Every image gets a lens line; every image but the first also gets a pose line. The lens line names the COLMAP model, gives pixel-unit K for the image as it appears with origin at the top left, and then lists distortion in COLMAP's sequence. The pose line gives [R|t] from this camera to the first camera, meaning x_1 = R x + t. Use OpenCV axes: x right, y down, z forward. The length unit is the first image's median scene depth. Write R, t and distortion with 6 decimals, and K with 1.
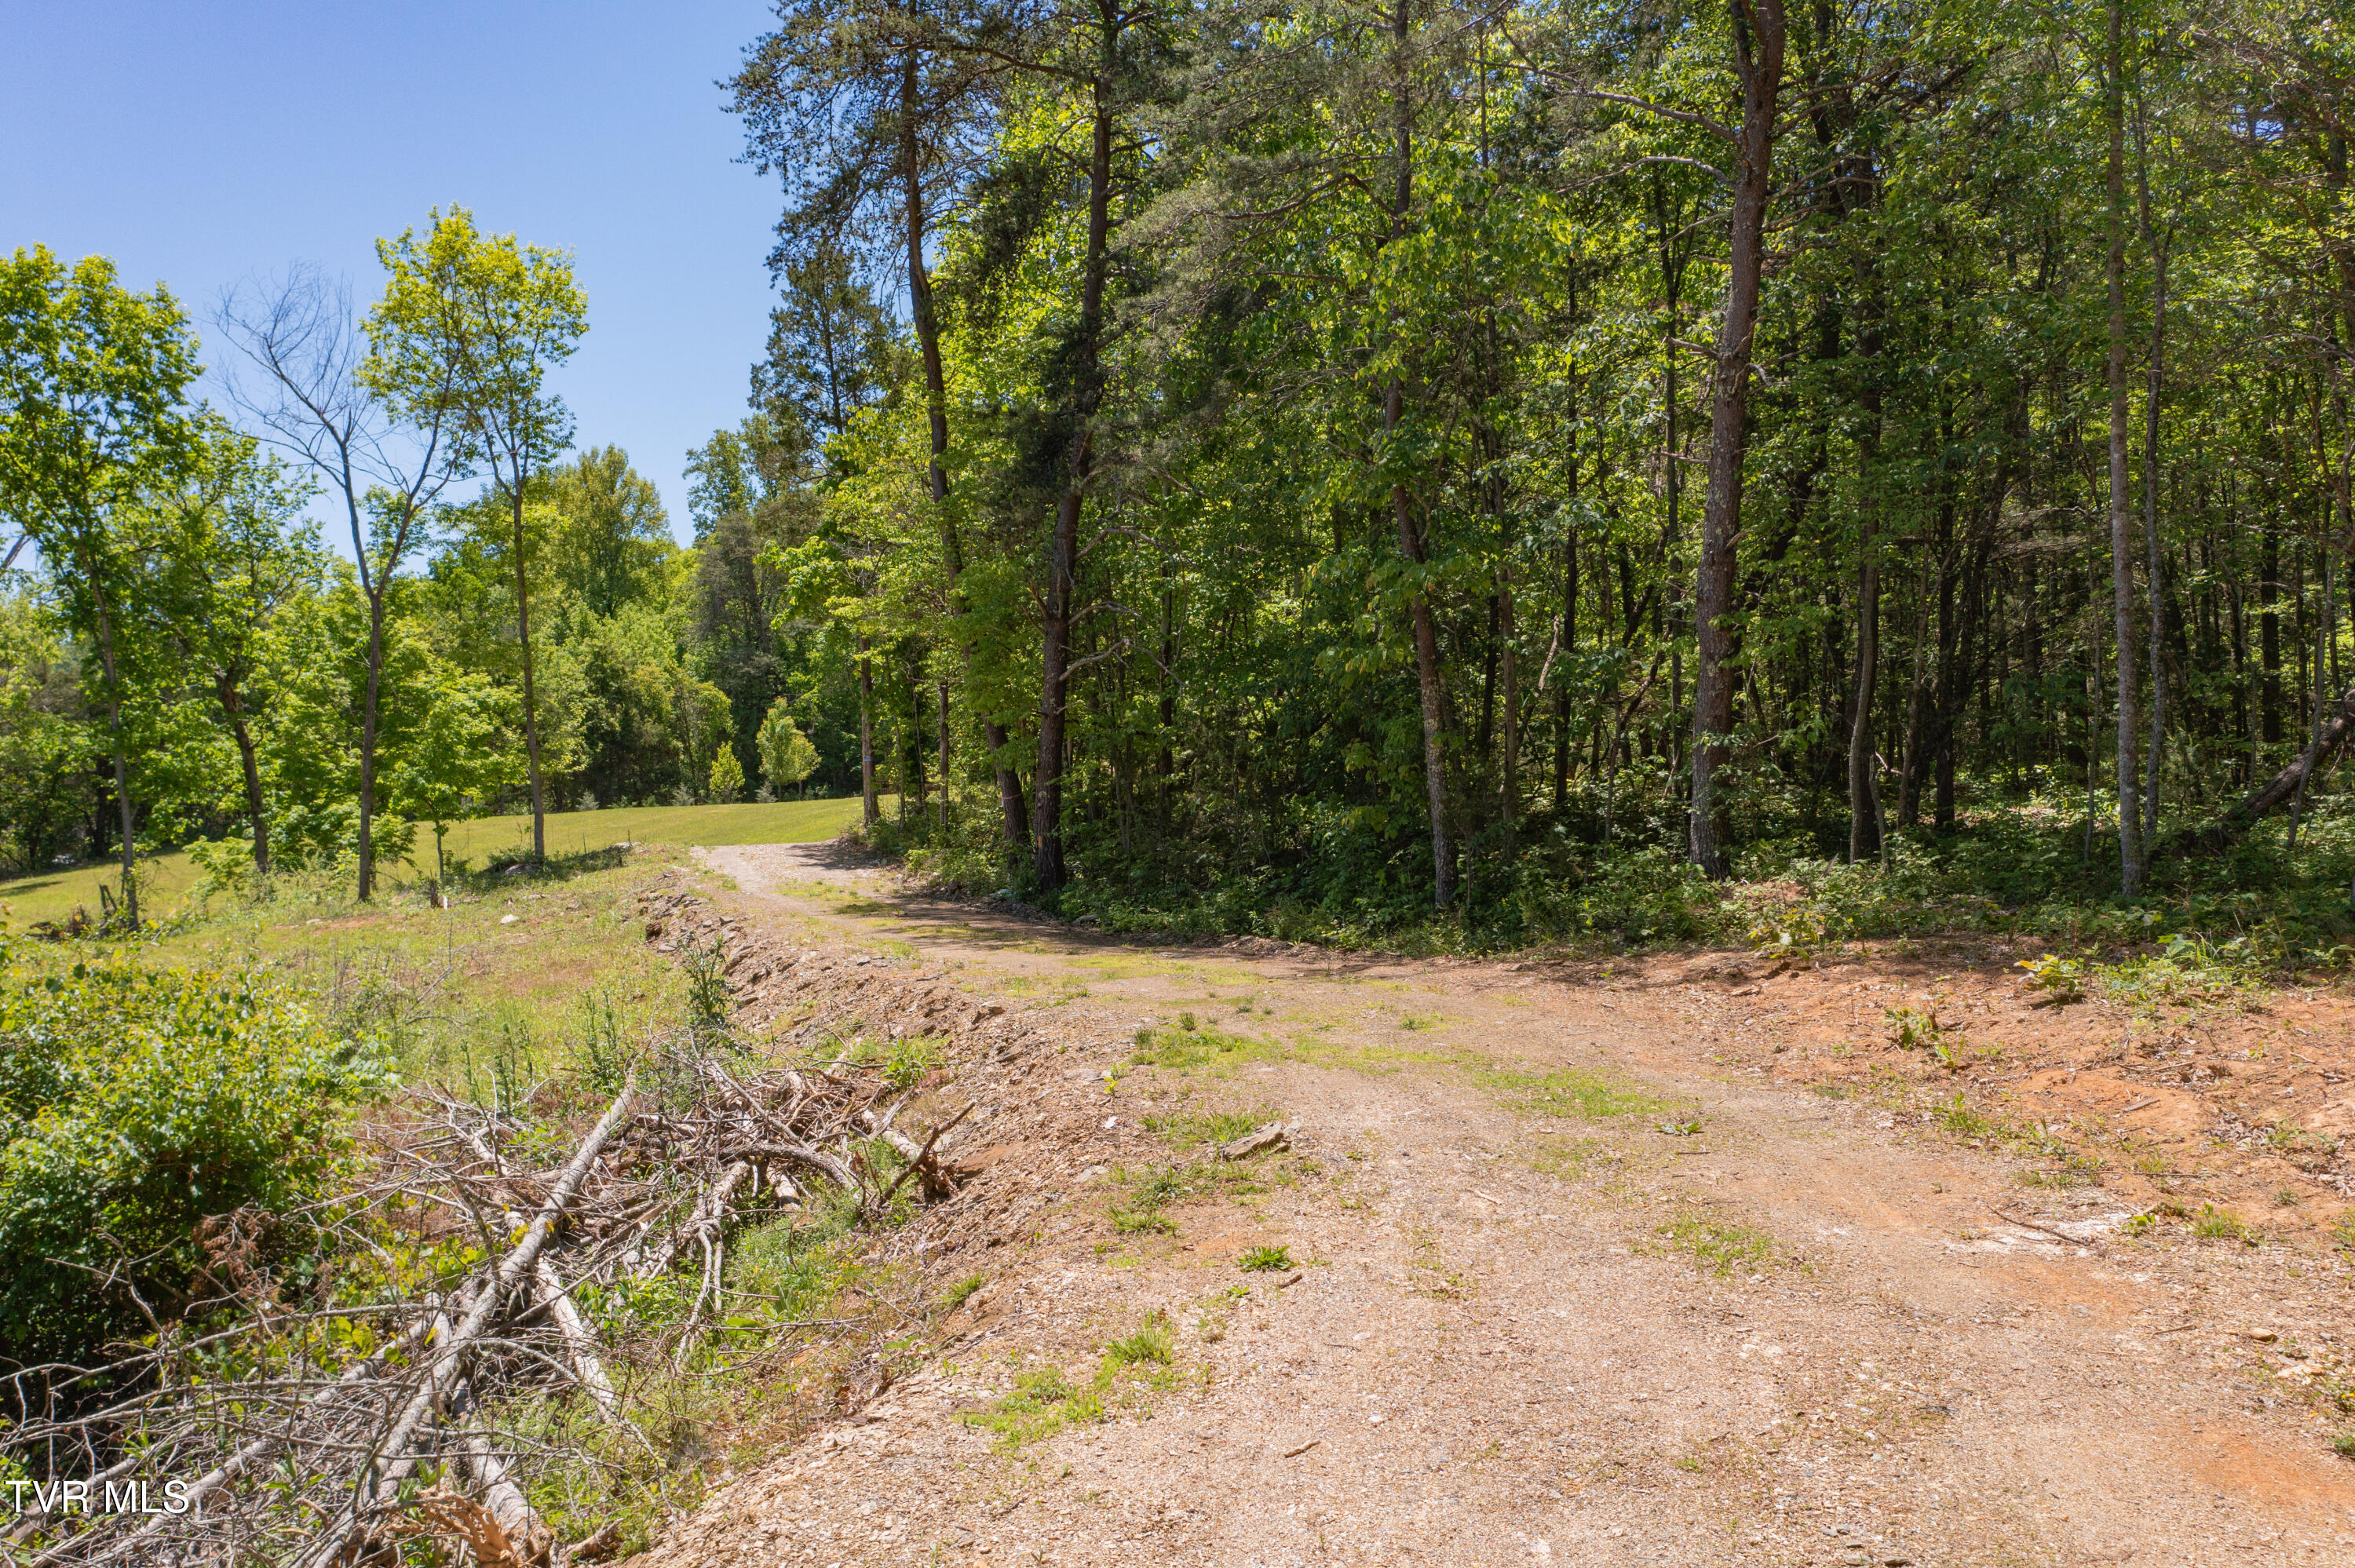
lens RADIAL K [[1868.6, 0, 1174.2], [0, 1868.6, 784.7], [0, 0, 1]] dist [-0.006048, 0.011551]
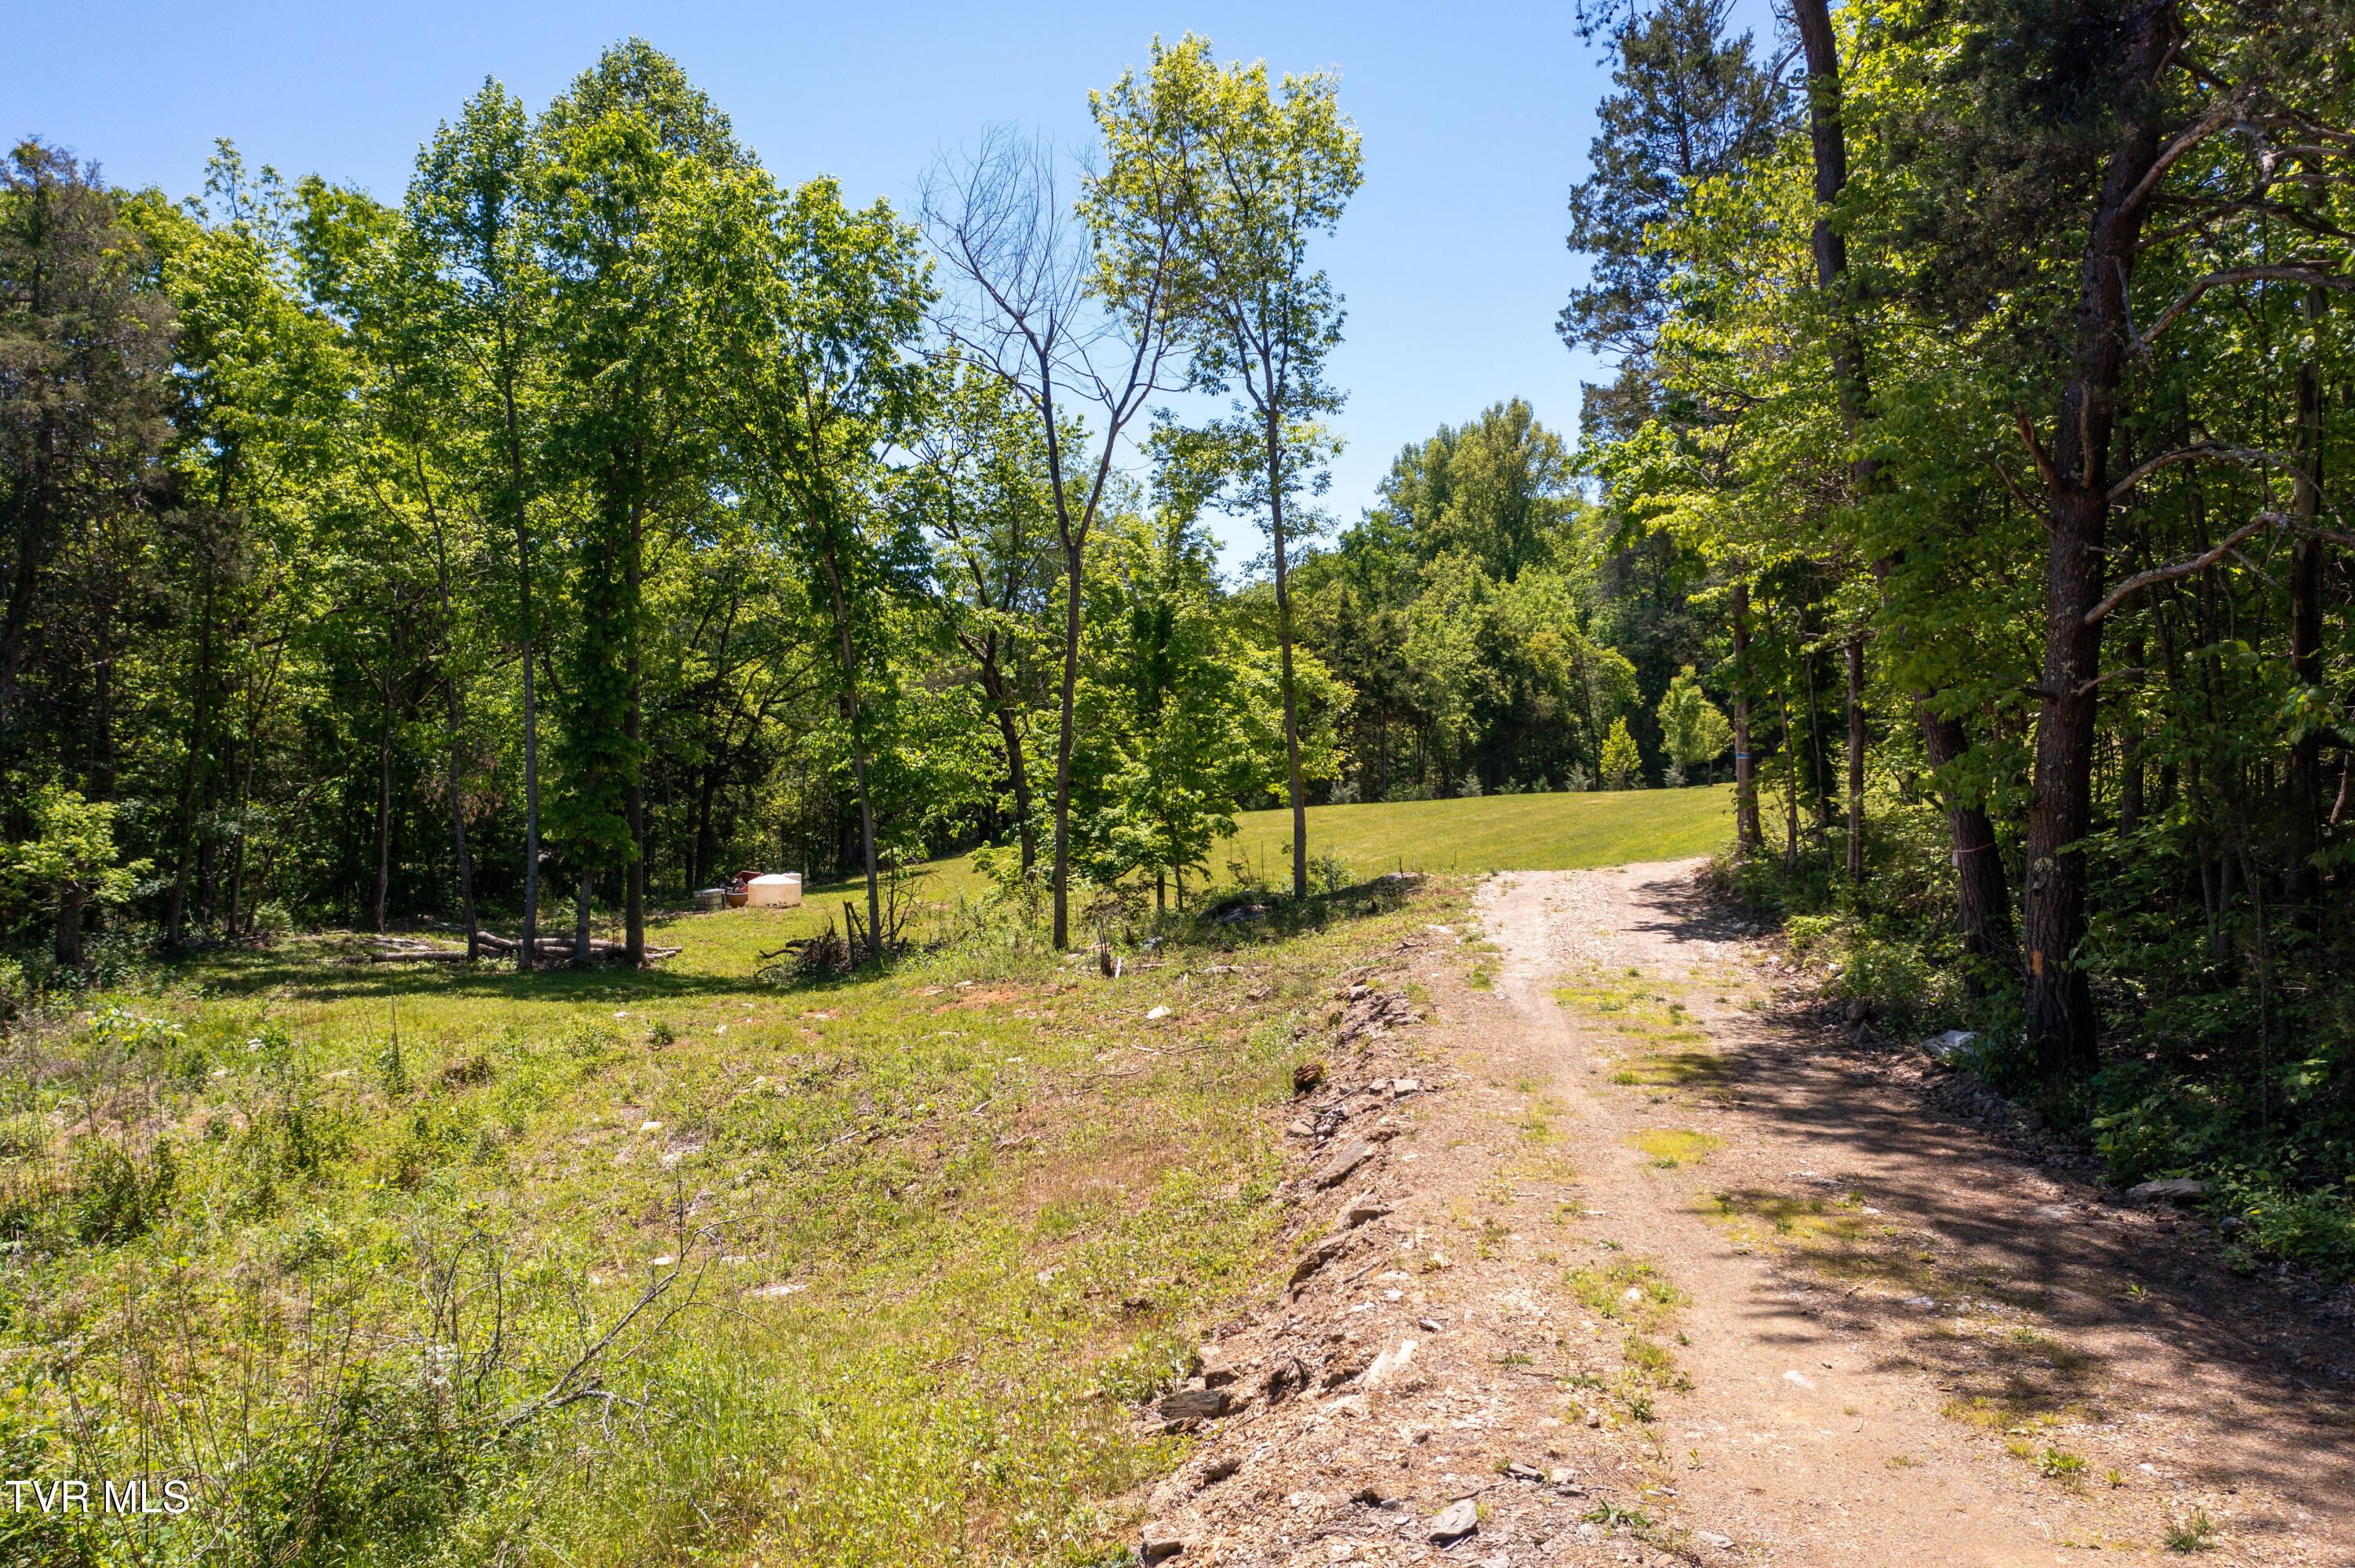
lens RADIAL K [[1868.6, 0, 1170.4], [0, 1868.6, 768.7], [0, 0, 1]] dist [-0.006048, 0.011551]
pose [[0.879326, 0.000032, -0.476220, -0.012491], [0.004431, 0.999956, 0.008250, -0.007287], [0.476199, -0.009365, 0.879288, 0.146791]]
